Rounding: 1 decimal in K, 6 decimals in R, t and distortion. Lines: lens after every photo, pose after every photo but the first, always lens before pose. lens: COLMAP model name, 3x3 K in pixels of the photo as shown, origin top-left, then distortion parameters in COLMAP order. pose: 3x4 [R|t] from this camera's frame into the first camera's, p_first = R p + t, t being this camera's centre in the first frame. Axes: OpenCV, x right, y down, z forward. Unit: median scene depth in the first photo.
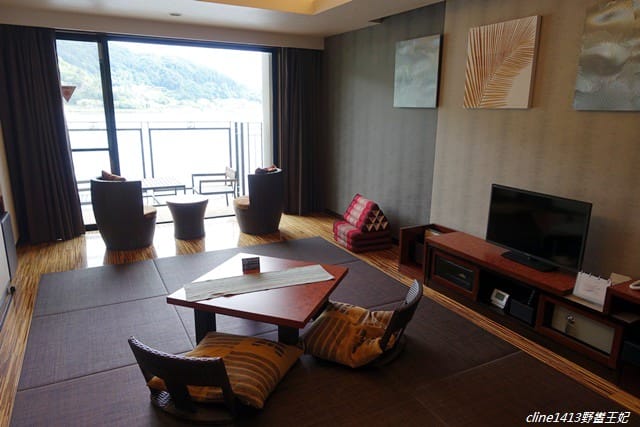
lens RADIAL K [[441.6, 0, 320.7], [0, 441.6, 216.3], [0, 0, 1]] dist [0.000859, -0.004552]
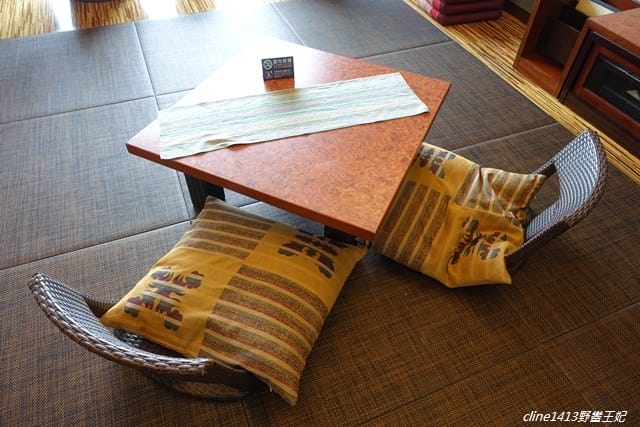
lens RADIAL K [[441.6, 0, 320.7], [0, 441.6, 216.3], [0, 0, 1]] dist [0.000859, -0.004552]
pose [[0.995131, 0.080284, -0.057178, -0.064708], [-0.035880, 0.835377, 0.548506, -0.049515], [0.091802, -0.543783, 0.834190, 0.490906]]
